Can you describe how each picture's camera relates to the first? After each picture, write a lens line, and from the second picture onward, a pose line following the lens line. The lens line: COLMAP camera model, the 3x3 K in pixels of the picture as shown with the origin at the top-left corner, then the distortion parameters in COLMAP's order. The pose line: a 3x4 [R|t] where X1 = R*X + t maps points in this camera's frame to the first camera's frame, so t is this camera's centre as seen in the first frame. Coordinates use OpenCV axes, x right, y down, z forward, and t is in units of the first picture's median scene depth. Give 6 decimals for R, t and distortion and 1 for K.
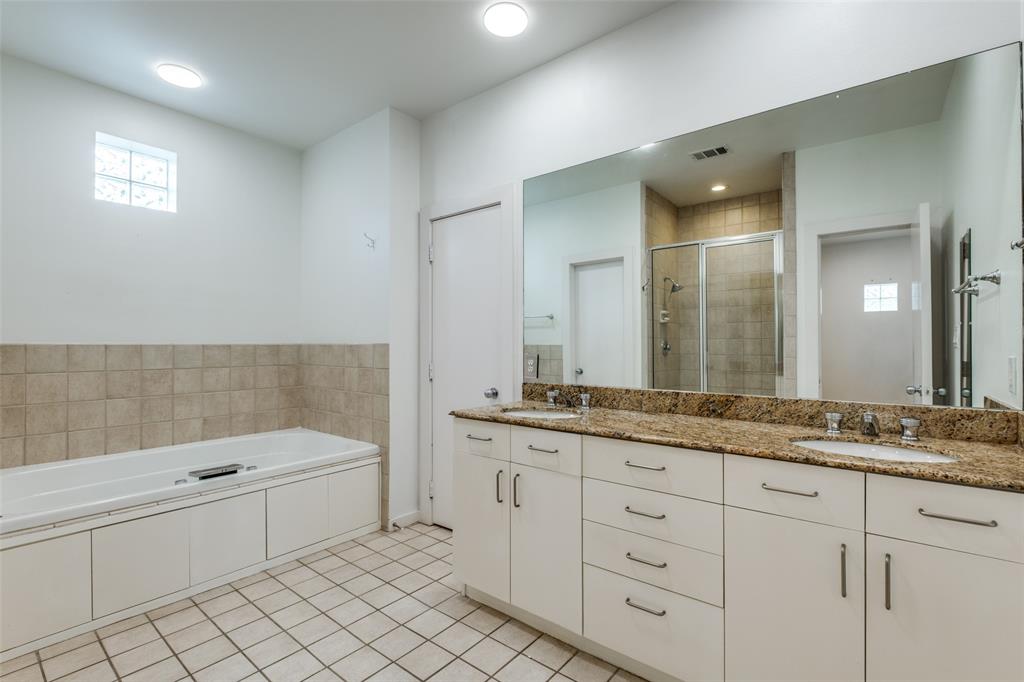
lens RADIAL K [[454.6, 0, 513.5], [0, 454.6, 333.4], [0, 0, 1]] dist [0.015431, -0.007782]
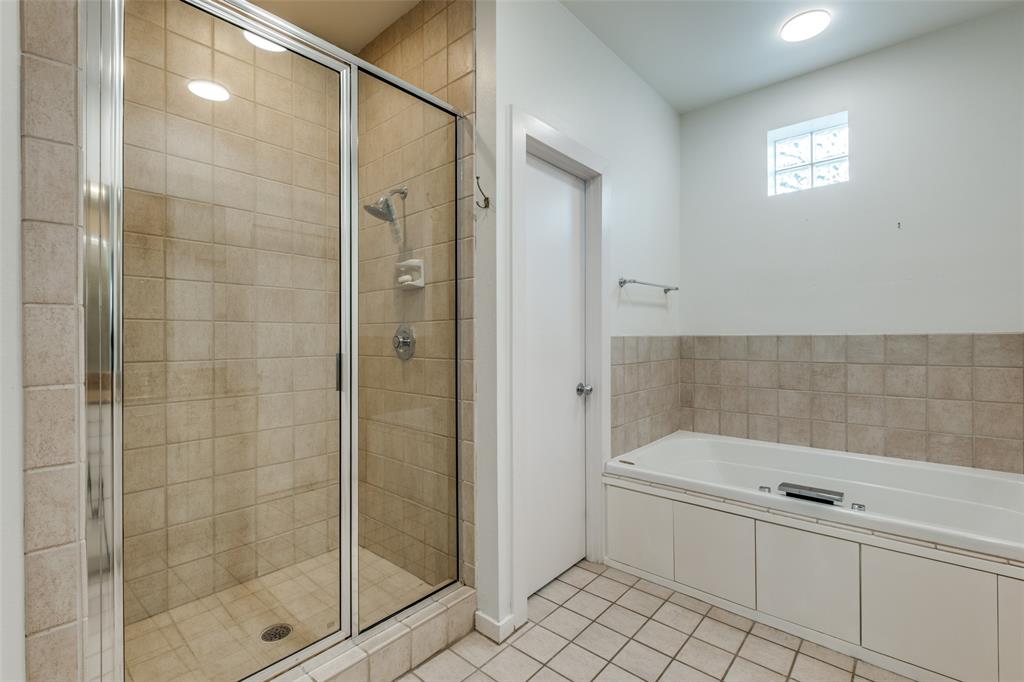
lens RADIAL K [[454.6, 0, 513.5], [0, 454.6, 333.4], [0, 0, 1]] dist [0.015431, -0.007782]
pose [[-0.028730, -0.009539, -0.999542, 0.140123], [0.031801, 0.999440, -0.010453, 0.011184], [0.999081, -0.032086, -0.028411, 0.418855]]
